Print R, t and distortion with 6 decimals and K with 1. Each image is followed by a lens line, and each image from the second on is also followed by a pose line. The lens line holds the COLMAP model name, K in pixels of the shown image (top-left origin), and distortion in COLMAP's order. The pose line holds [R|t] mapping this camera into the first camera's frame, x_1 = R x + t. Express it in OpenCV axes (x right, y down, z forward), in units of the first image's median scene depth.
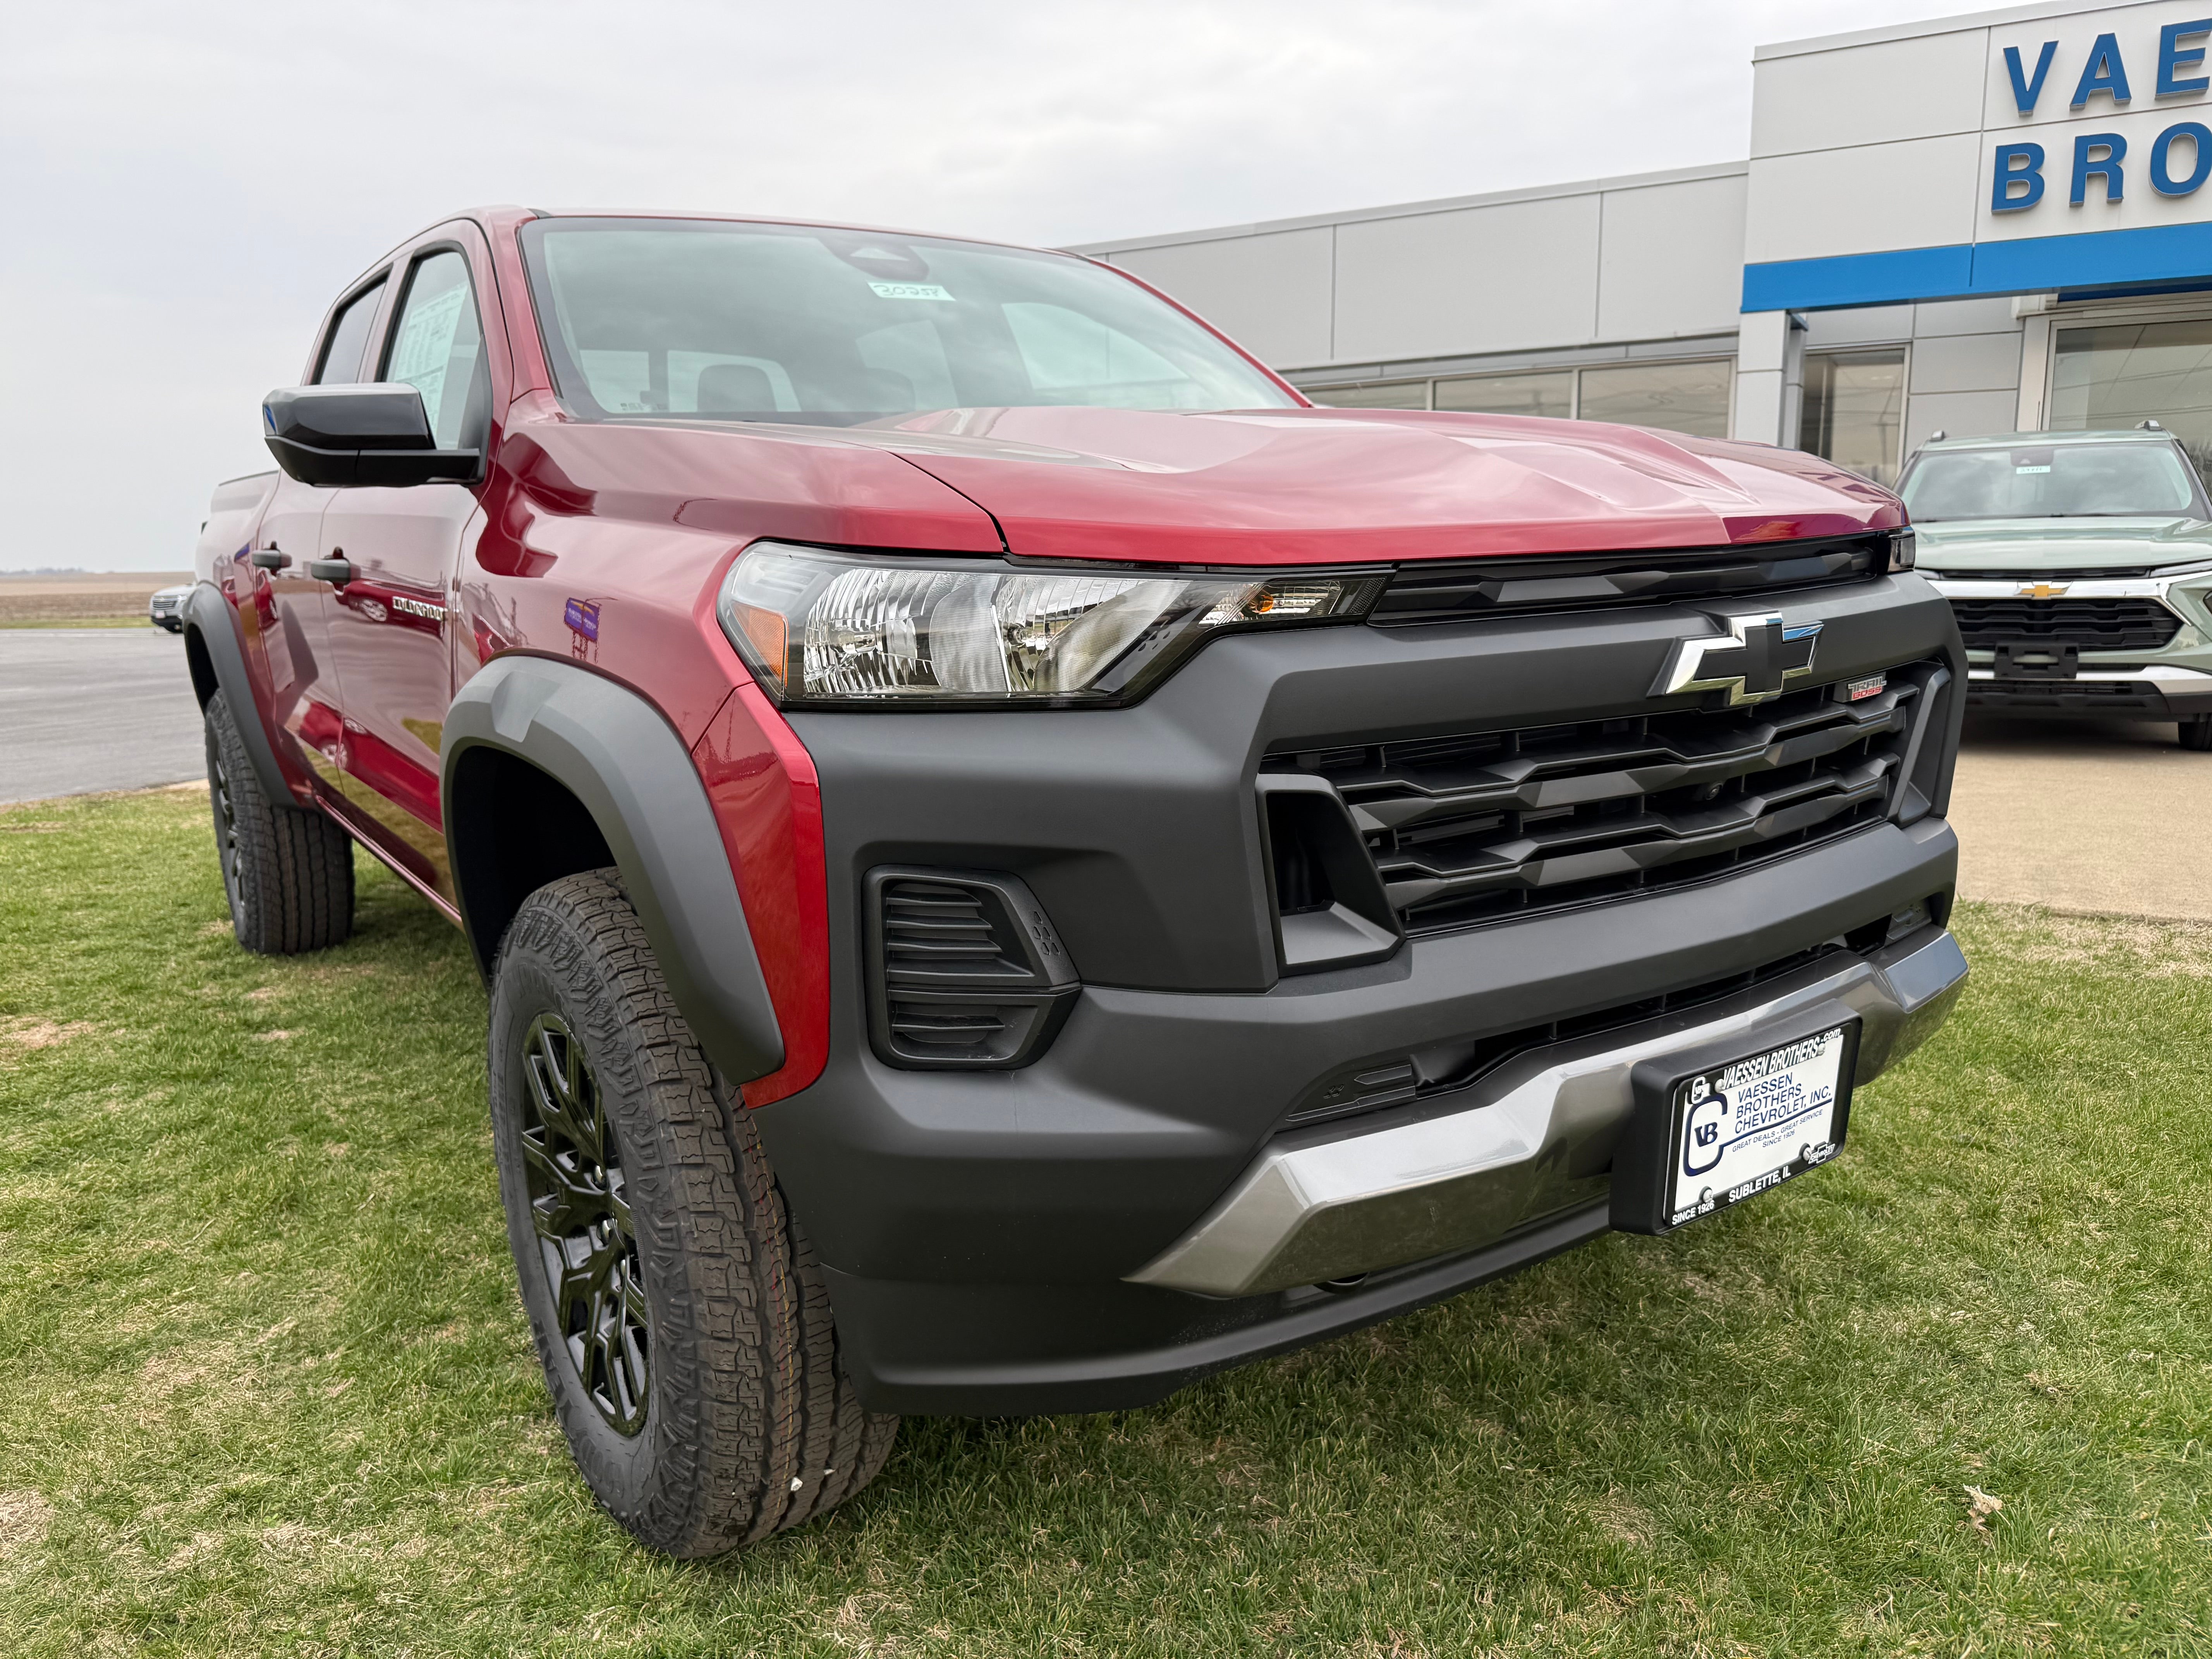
lens RADIAL K [[1576.3, 0, 1109.1], [0, 1576.3, 845.7], [0, 0, 1]] dist [0.037316, -0.035003]
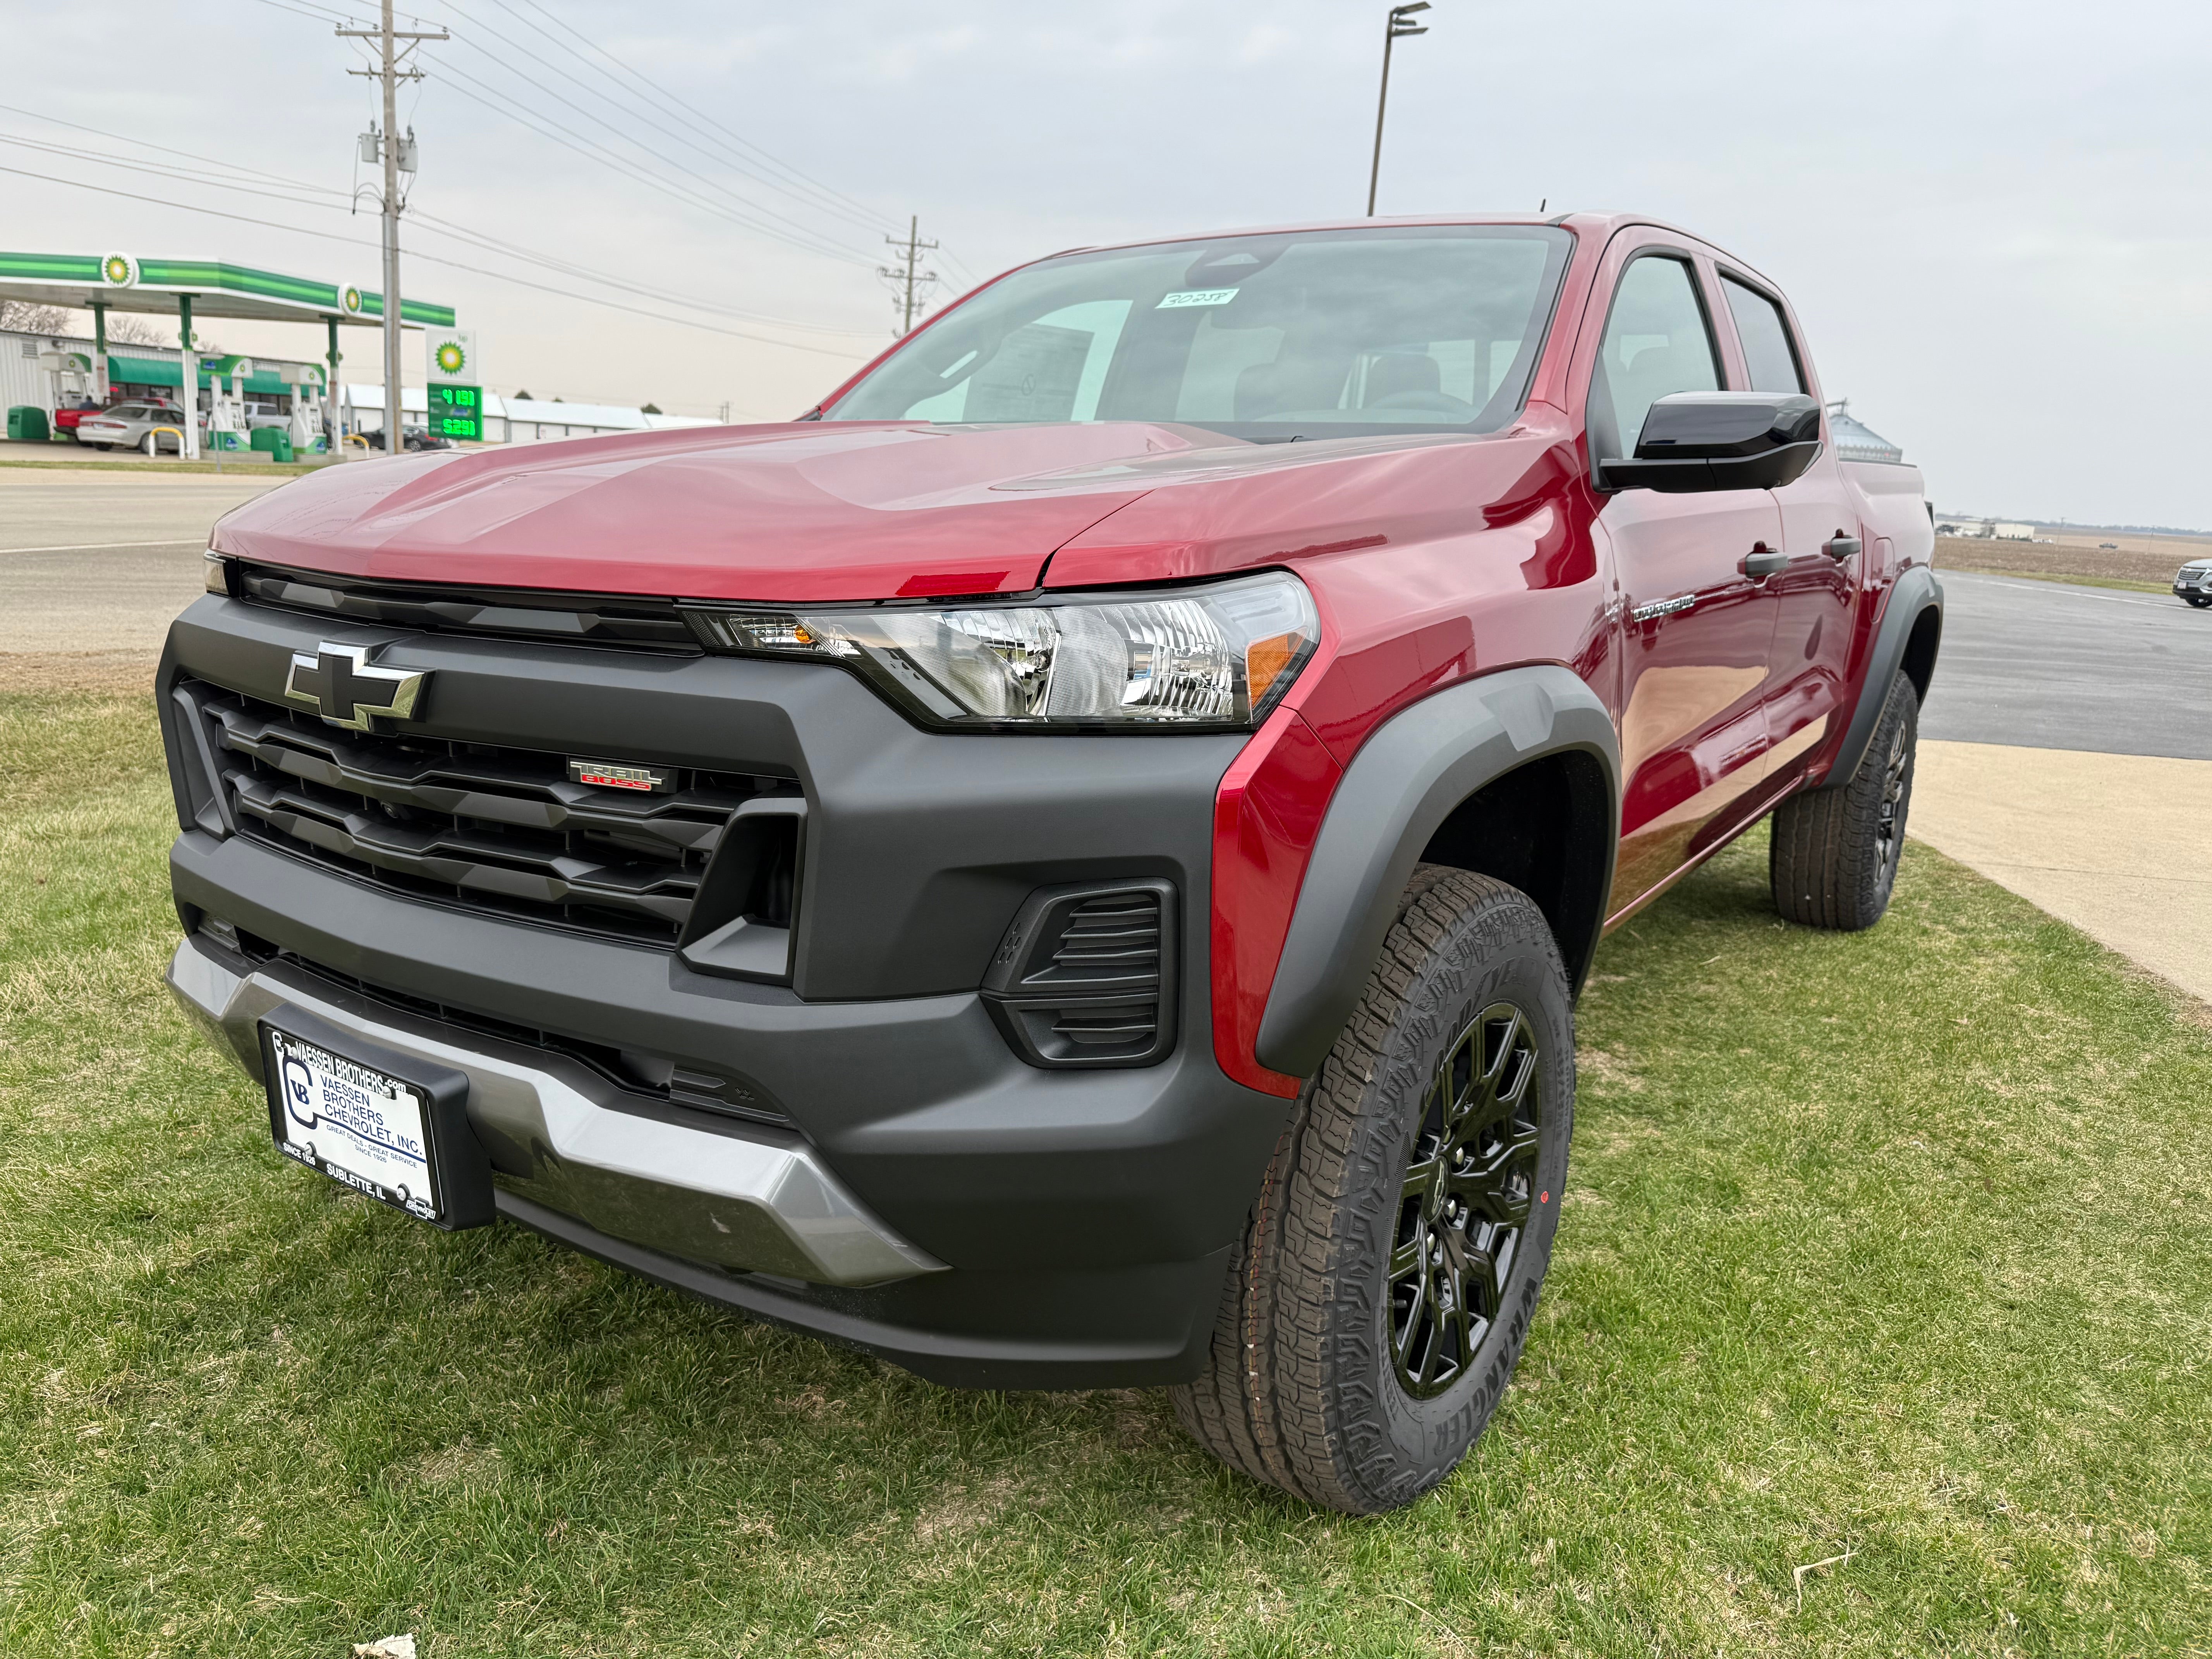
lens RADIAL K [[1576.3, 0, 1106.8], [0, 1576.3, 823.7], [0, 0, 1]] dist [0.037316, -0.035003]
pose [[0.380528, 0.243942, -0.892015, 1.587852], [-0.234809, 0.958456, 0.161944, -0.324495], [0.894463, 0.147829, 0.421999, 1.030857]]
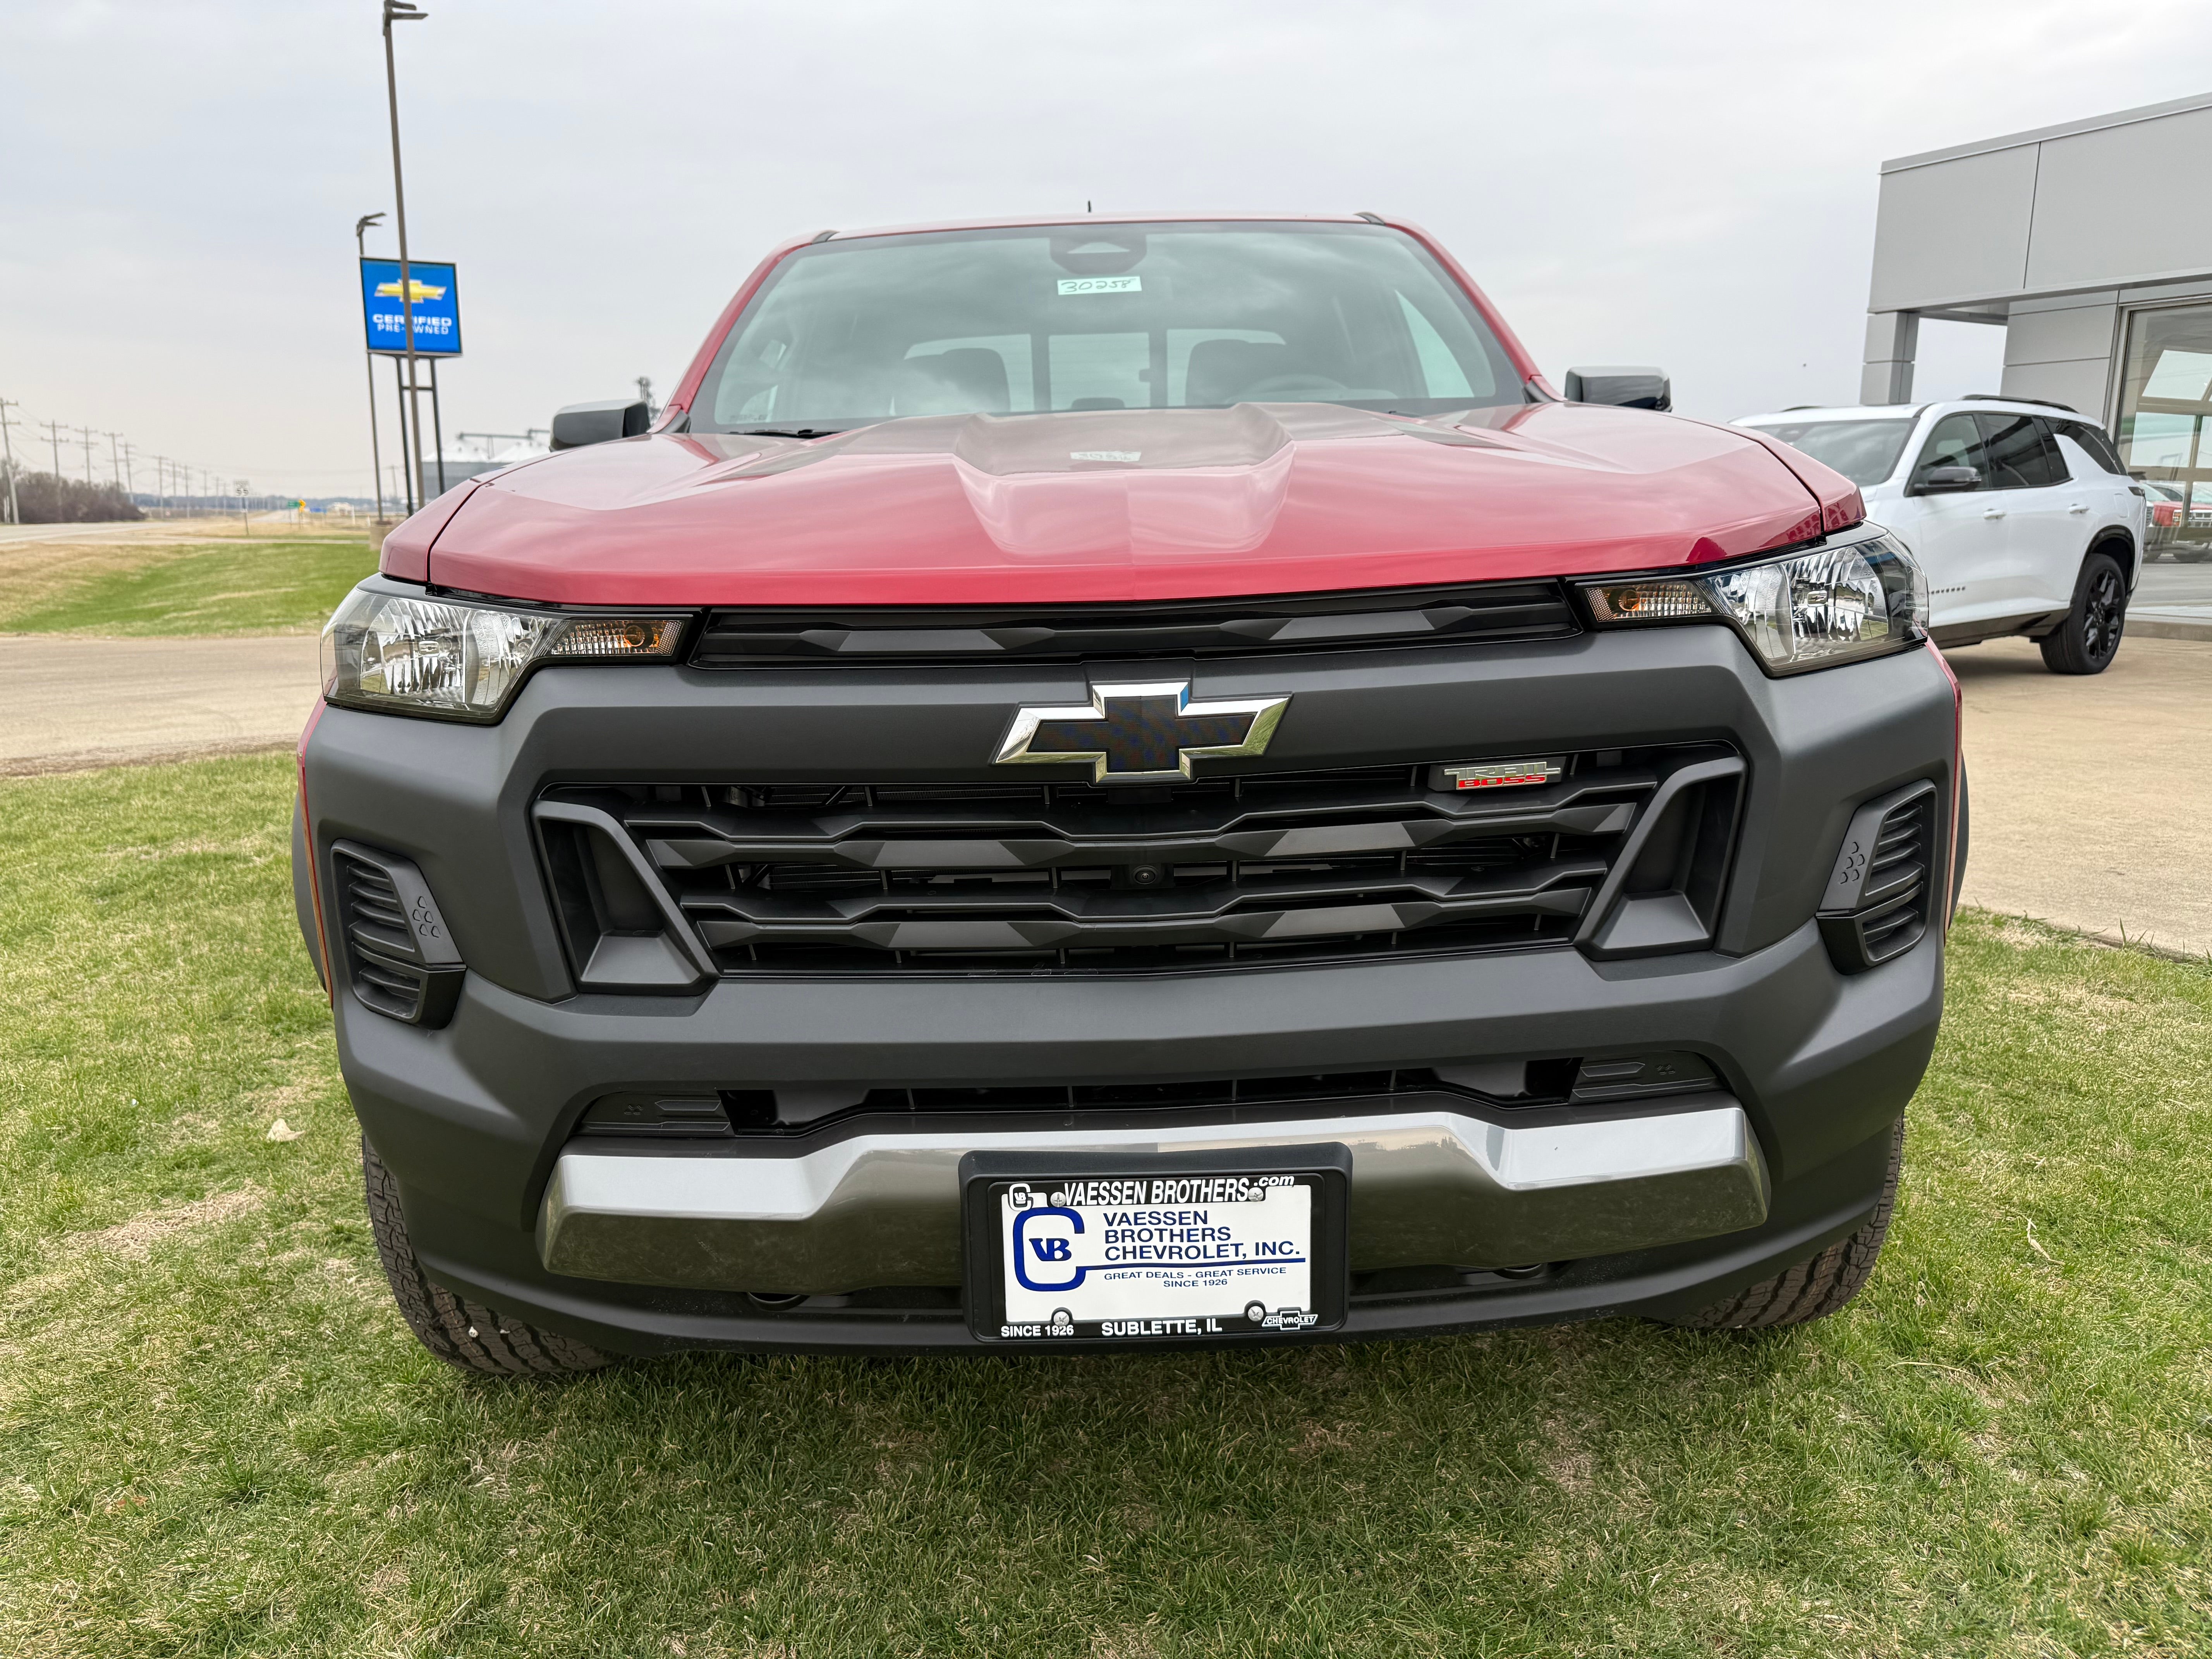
lens RADIAL K [[1576.3, 0, 1100.9], [0, 1576.3, 819.1], [0, 0, 1]] dist [0.037316, -0.035003]
pose [[0.838951, 0.121943, -0.530369, 0.867296], [-0.110663, 0.992437, 0.053133, -0.115633], [0.532837, 0.014116, 0.846100, 0.251973]]
